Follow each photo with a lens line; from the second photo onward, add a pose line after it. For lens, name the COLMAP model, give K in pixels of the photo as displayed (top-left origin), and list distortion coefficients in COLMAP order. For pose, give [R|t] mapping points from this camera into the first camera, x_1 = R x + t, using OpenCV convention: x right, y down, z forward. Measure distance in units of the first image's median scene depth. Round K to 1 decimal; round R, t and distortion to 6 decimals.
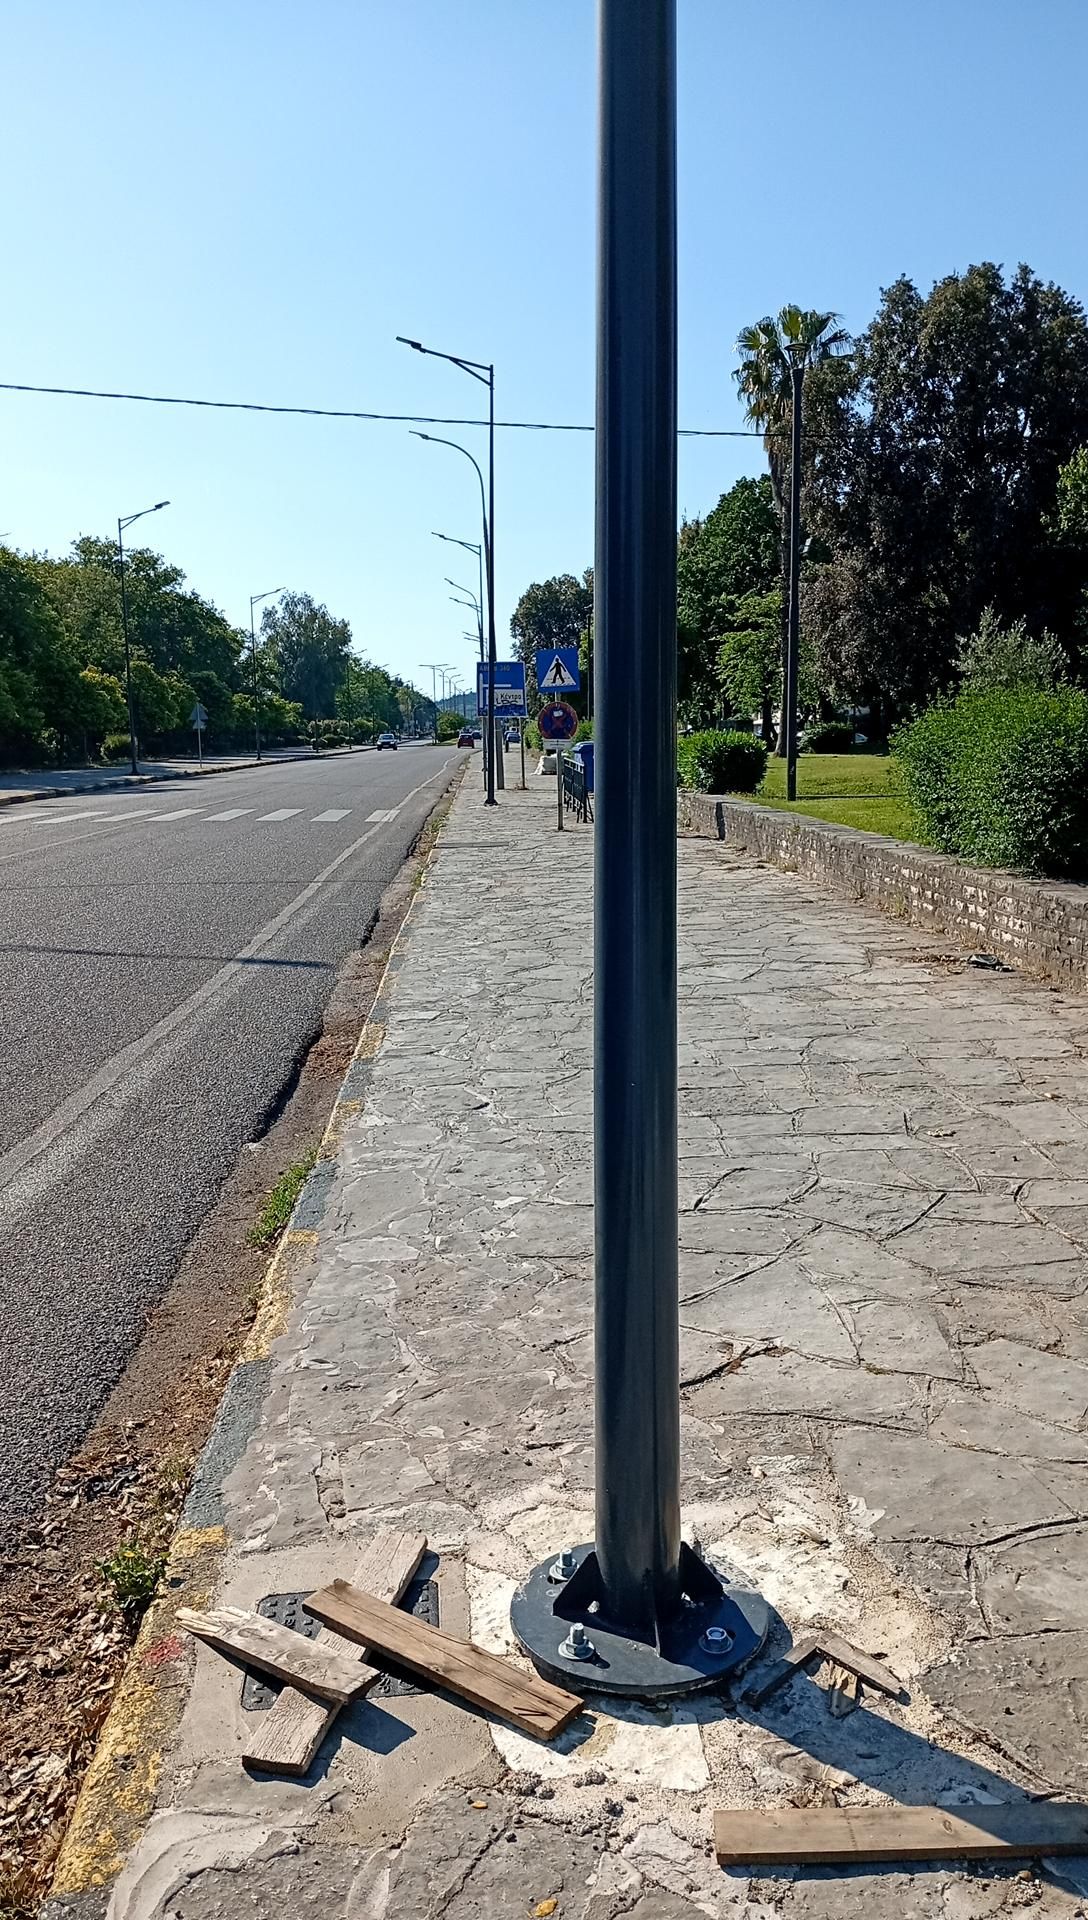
lens RADIAL K [[1637.9, 0, 533.6], [0, 1637.9, 975.5], [0, 0, 1]] dist [0.063854, -0.139340]
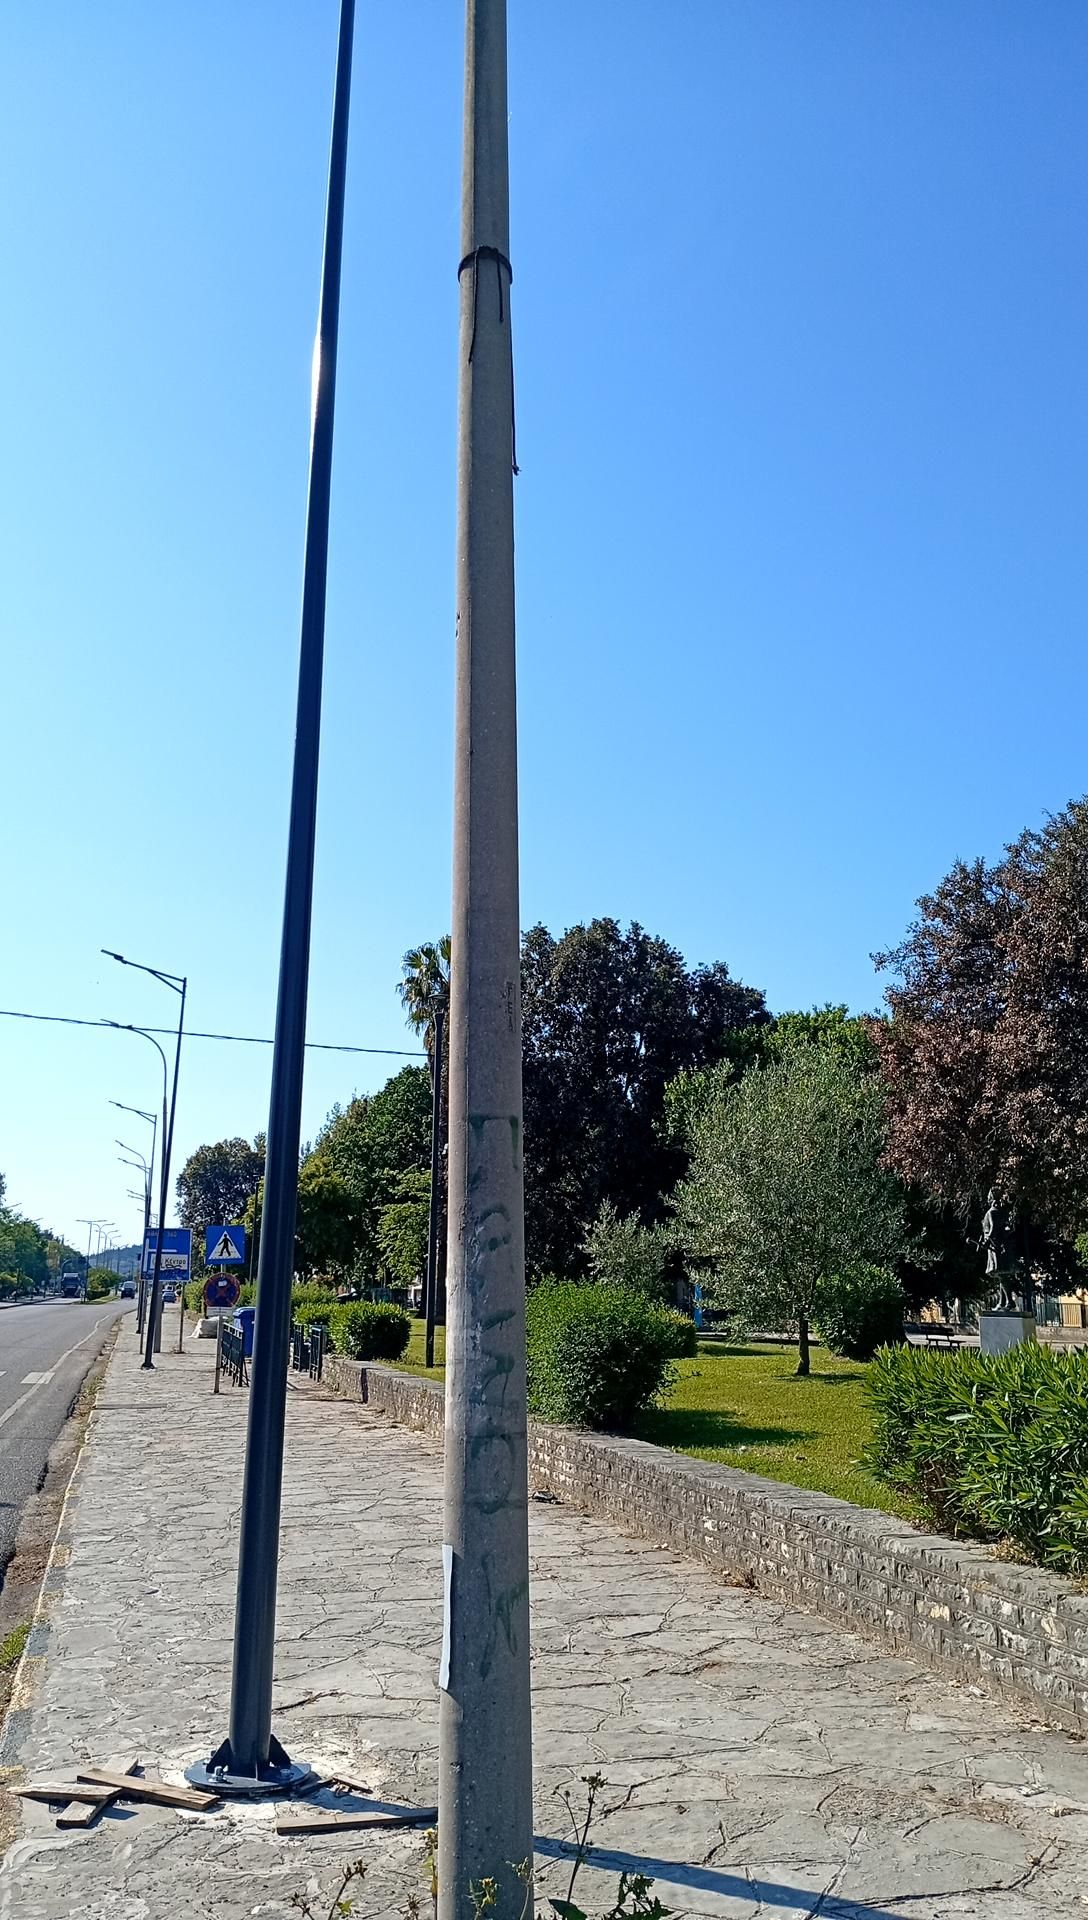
lens RADIAL K [[1637.9, 0, 587.7], [0, 1637.9, 922.9], [0, 0, 1]] dist [0.063854, -0.139340]
pose [[0.972978, 0.076044, 0.218017, -0.006377], [0.008008, 0.932531, -0.361002, 0.017547], [-0.230759, 0.352993, 0.906723, -0.161938]]
